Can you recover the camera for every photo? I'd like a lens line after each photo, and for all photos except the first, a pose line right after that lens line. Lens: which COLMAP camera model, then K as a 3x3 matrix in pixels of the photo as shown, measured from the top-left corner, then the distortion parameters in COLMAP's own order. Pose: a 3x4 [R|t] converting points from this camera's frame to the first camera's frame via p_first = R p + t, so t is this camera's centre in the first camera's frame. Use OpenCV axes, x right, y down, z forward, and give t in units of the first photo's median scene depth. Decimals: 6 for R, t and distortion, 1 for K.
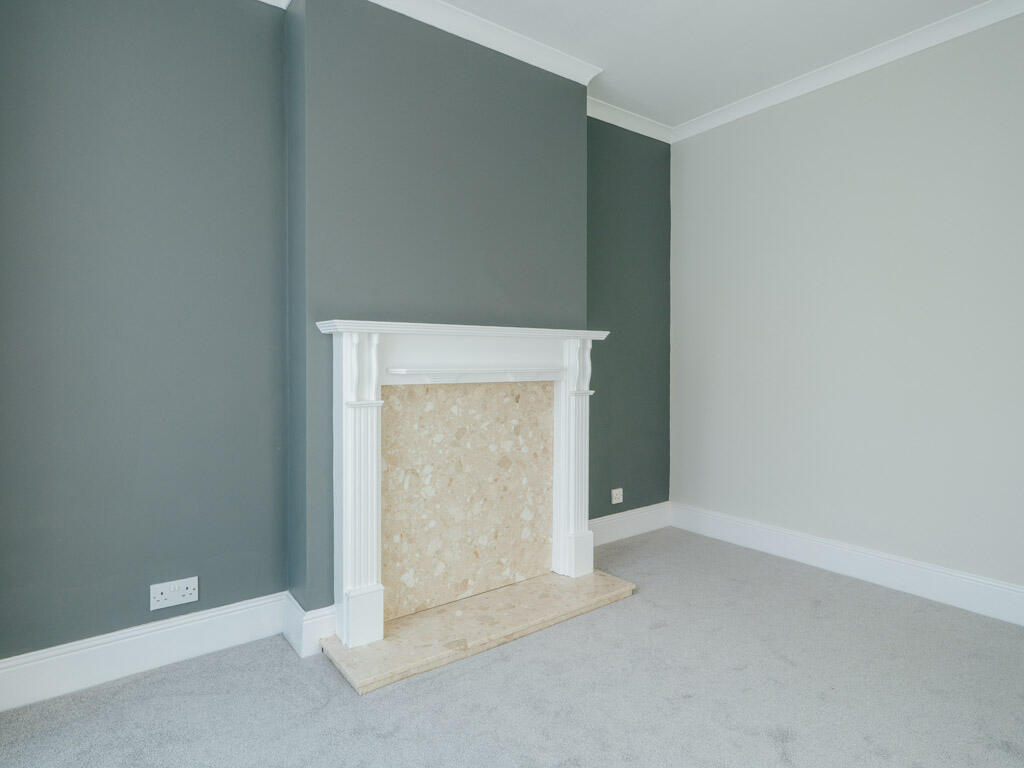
lens RADIAL K [[552.1, 0, 505.9], [0, 552.1, 372.8], [0, 0, 1]] dist [-0.006311, -0.001122]
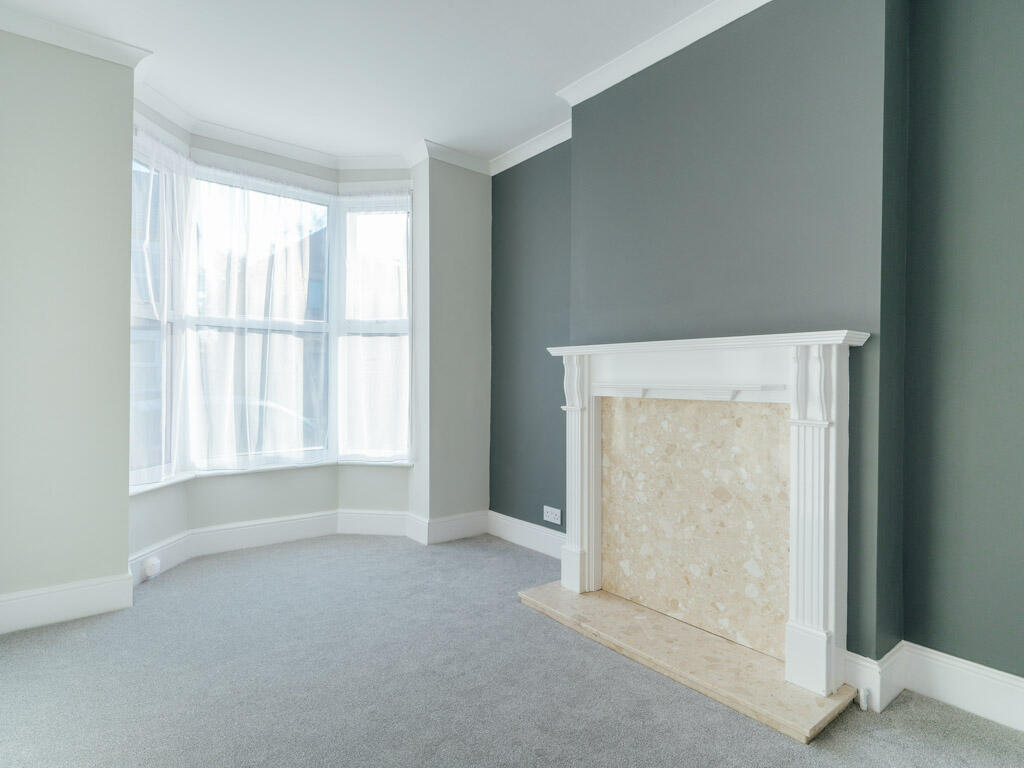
lens RADIAL K [[552.1, 0, 506.3], [0, 552.1, 383.3], [0, 0, 1]] dist [-0.006311, -0.001122]
pose [[0.046734, 0.018095, -0.998743, 0.887527], [-0.017310, 0.999700, 0.017302, -0.021312], [0.998757, 0.016480, 0.047033, 0.651265]]
